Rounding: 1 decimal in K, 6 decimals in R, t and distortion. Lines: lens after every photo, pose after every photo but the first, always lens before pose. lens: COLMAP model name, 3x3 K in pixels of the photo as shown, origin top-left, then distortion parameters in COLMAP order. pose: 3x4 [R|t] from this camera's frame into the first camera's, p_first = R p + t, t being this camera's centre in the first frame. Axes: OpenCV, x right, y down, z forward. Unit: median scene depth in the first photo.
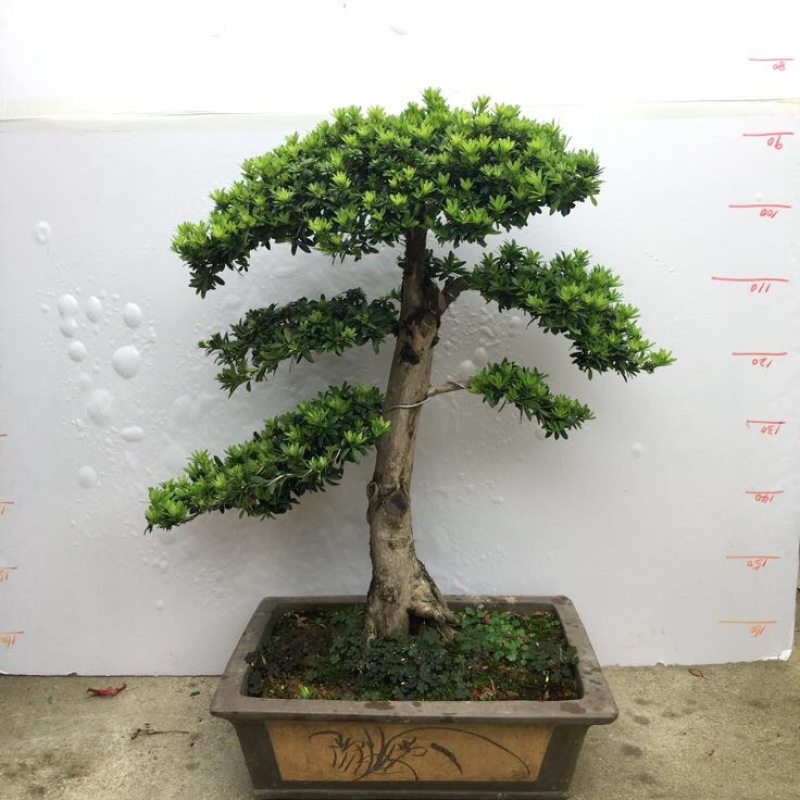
lens RADIAL K [[903.0, 0, 404.6], [0, 903.0, 412.1], [0, 0, 1]] dist [0.099489, -0.174678]
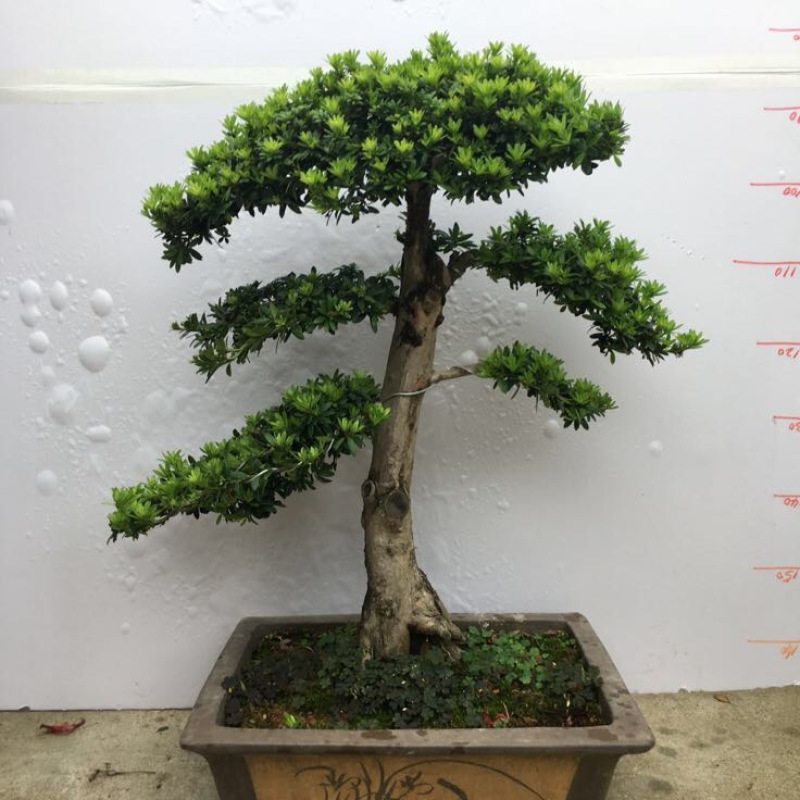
lens RADIAL K [[897.4, 0, 410.1], [0, 897.4, 409.0], [0, 0, 1]] dist [0.084275, -0.128980]
pose [[0.999397, 0.000571, 0.034730, -0.025722], [0.001199, 0.998701, -0.050931, 0.053497], [-0.034714, 0.050942, 0.998098, 0.118991]]
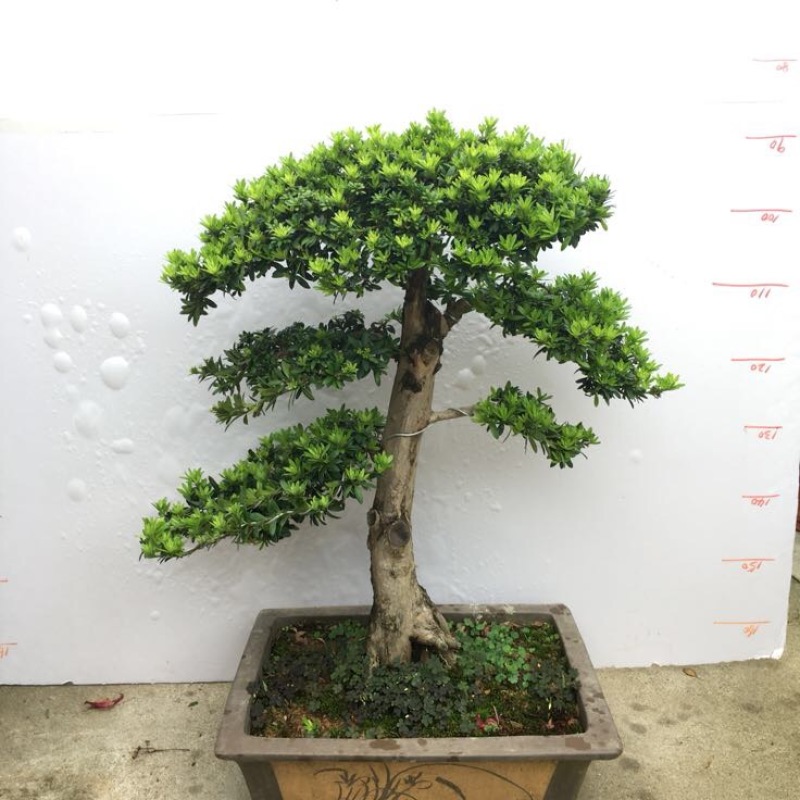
lens RADIAL K [[903.0, 0, 404.6], [0, 903.0, 412.1], [0, 0, 1]] dist [0.099489, -0.174678]
pose [[0.999535, -0.008559, 0.029249, -0.029842], [0.005700, 0.995322, 0.096447, -0.124767], [-0.029938, -0.096235, 0.994908, 0.035792]]
